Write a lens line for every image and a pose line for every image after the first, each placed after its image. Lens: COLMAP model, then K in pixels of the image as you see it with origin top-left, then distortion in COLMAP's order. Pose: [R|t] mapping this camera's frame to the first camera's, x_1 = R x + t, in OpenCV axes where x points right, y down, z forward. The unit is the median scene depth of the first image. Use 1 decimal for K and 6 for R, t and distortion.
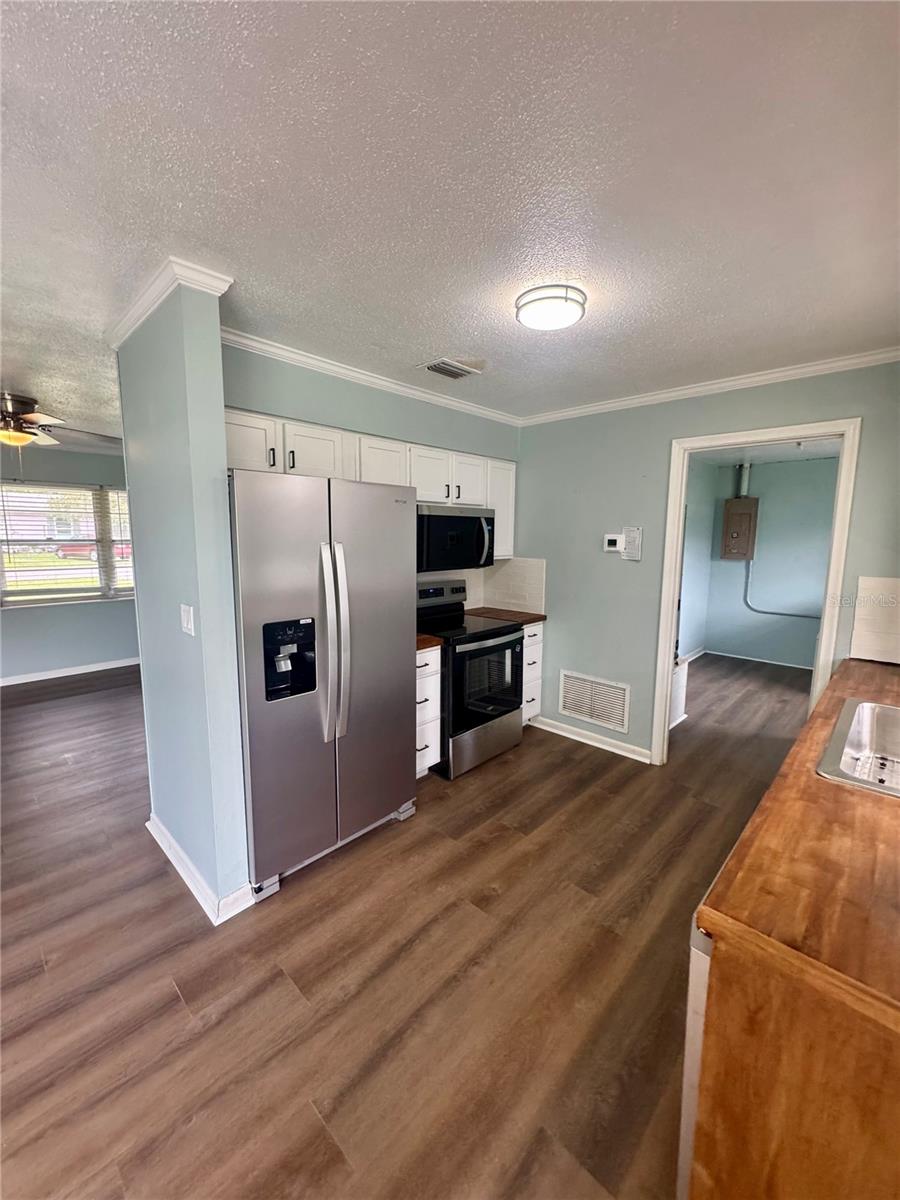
lens RADIAL K [[478.1, 0, 450.2], [0, 478.1, 599.0], [0, 0, 1]] dist [-0.003332, 0.000645]
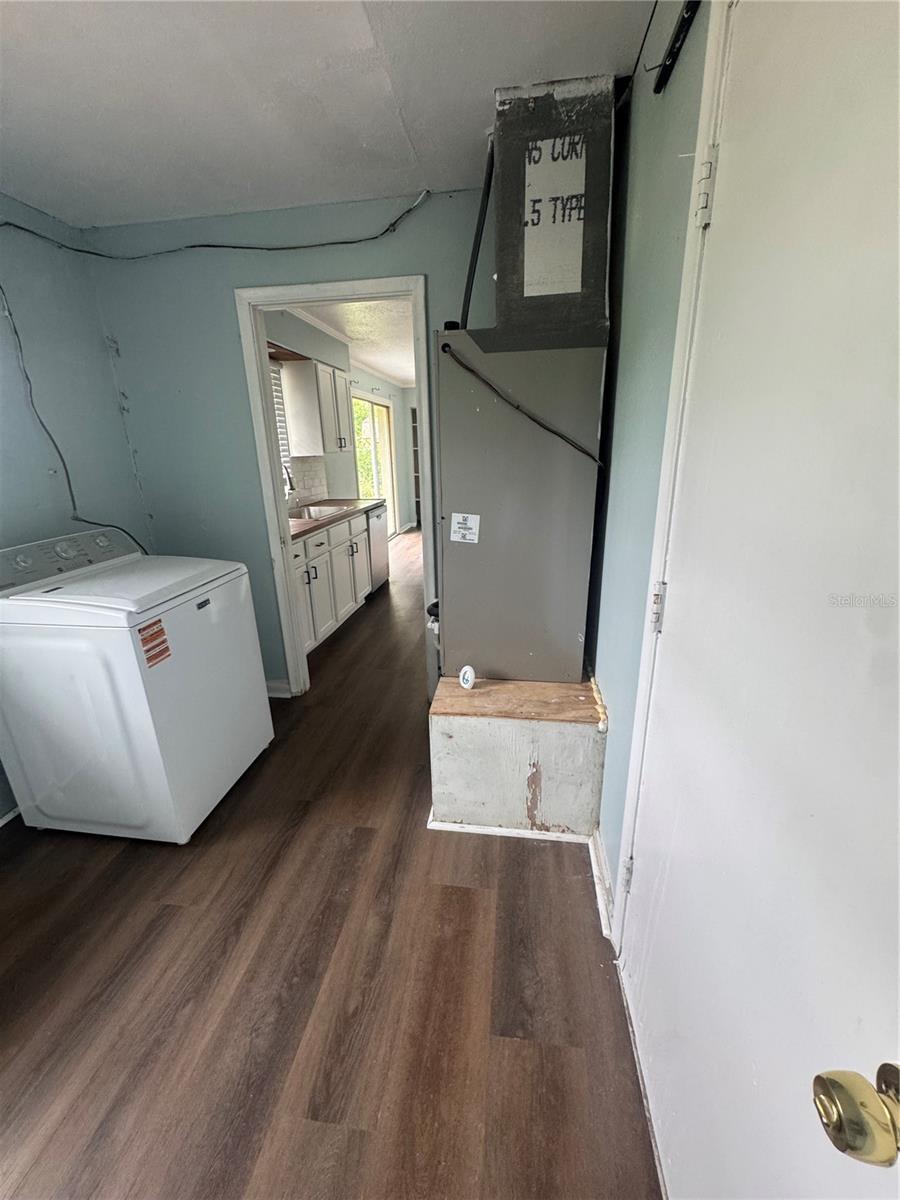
lens RADIAL K [[478.1, 0, 450.0], [0, 478.1, 597.1], [0, 0, 1]] dist [-0.003332, 0.000645]
pose [[-0.812381, 0.187412, -0.552190, 1.129892], [-0.060282, 0.914881, 0.399197, -0.220814], [0.580002, 0.357588, -0.731935, 2.078892]]
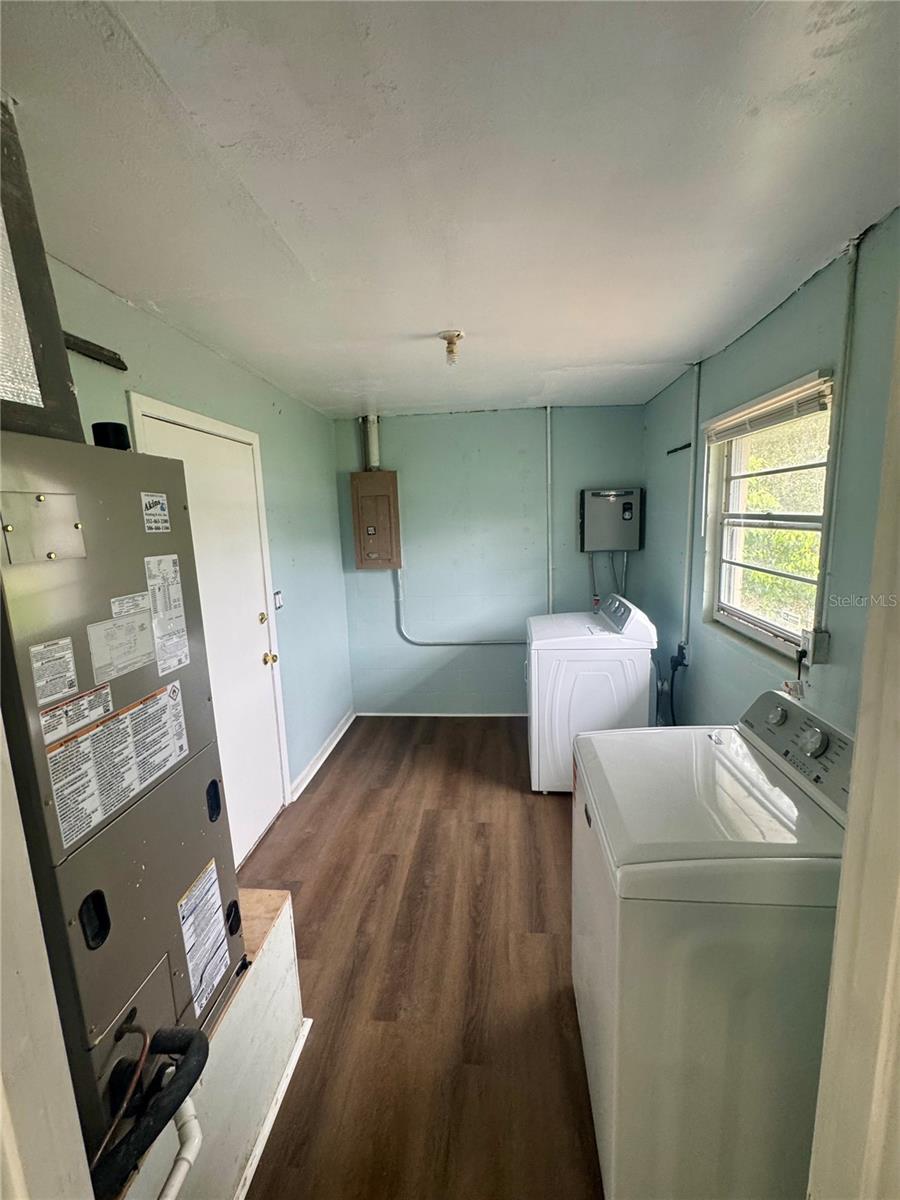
lens RADIAL K [[510.2, 0, 456.5], [0, 510.2, 597.7], [0, 0, 1]] dist [0.001836, 0.000240]
pose [[0.780630, -0.136712, 0.609858, 0.629901], [0.127931, 0.990074, 0.058192, -0.170197], [-0.611760, 0.032593, 0.790371, 0.972297]]
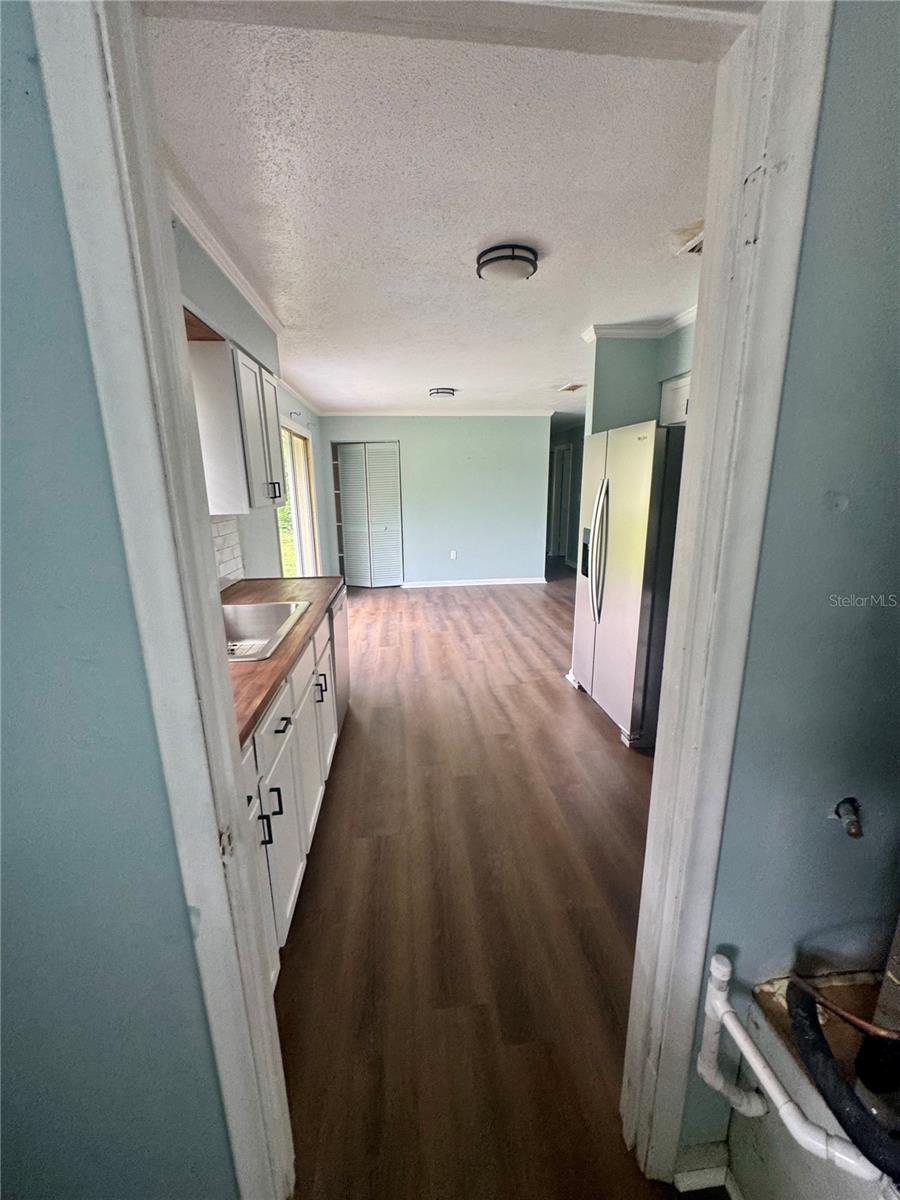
lens RADIAL K [[478.1, 0, 454.4], [0, 478.1, 595.3], [0, 0, 1]] dist [-0.003332, 0.000645]
pose [[-0.641718, 0.178859, -0.745793, 0.938263], [-0.095003, 0.946398, 0.308715, -0.157236], [0.761034, 0.268960, -0.590328, 1.318229]]
